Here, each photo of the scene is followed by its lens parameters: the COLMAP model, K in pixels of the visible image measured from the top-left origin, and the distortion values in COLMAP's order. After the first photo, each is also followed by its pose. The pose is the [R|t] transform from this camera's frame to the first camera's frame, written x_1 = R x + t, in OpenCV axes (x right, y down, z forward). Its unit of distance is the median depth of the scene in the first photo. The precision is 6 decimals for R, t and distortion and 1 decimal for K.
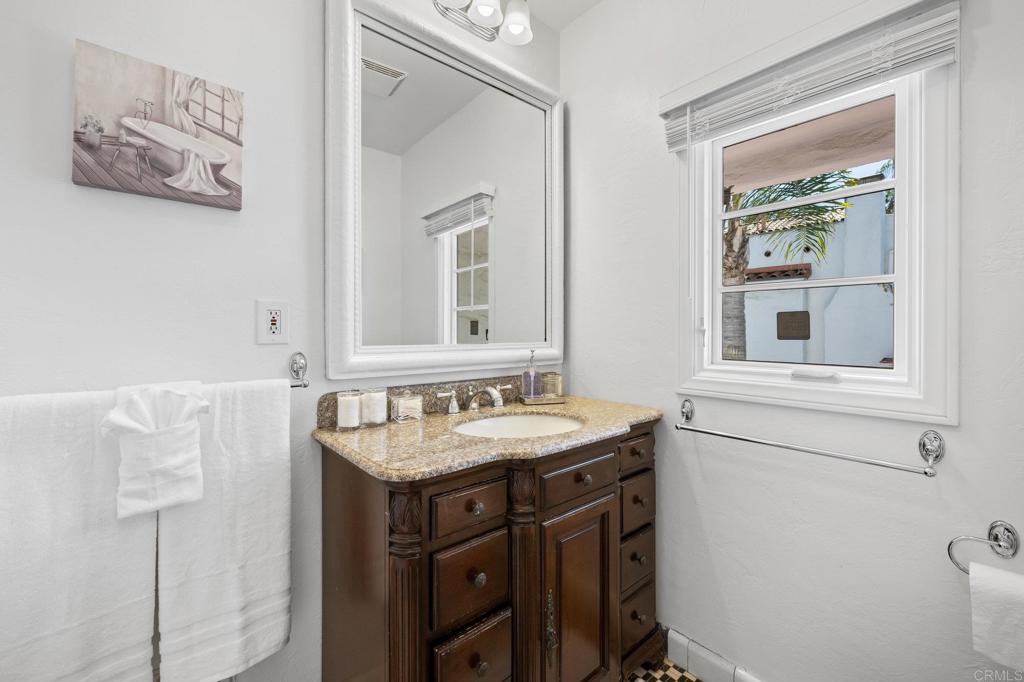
lens RADIAL K [[417.6, 0, 512.3], [0, 417.6, 332.6], [0, 0, 1]] dist [-0.001086, -0.000240]
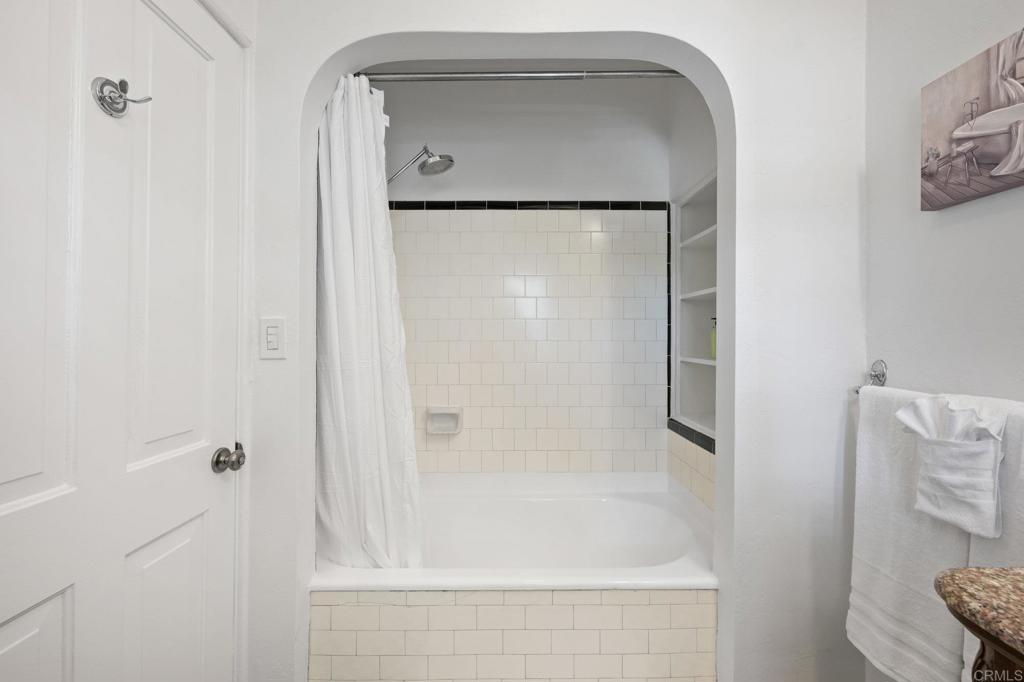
lens RADIAL K [[417.6, 0, 513.3], [0, 417.6, 339.1], [0, 0, 1]] dist [-0.001086, -0.000240]
pose [[-0.658846, 0.005612, -0.752257, 0.545798], [-0.004201, 0.999929, 0.011139, -0.012721], [0.752266, 0.010499, -0.658776, 0.855452]]
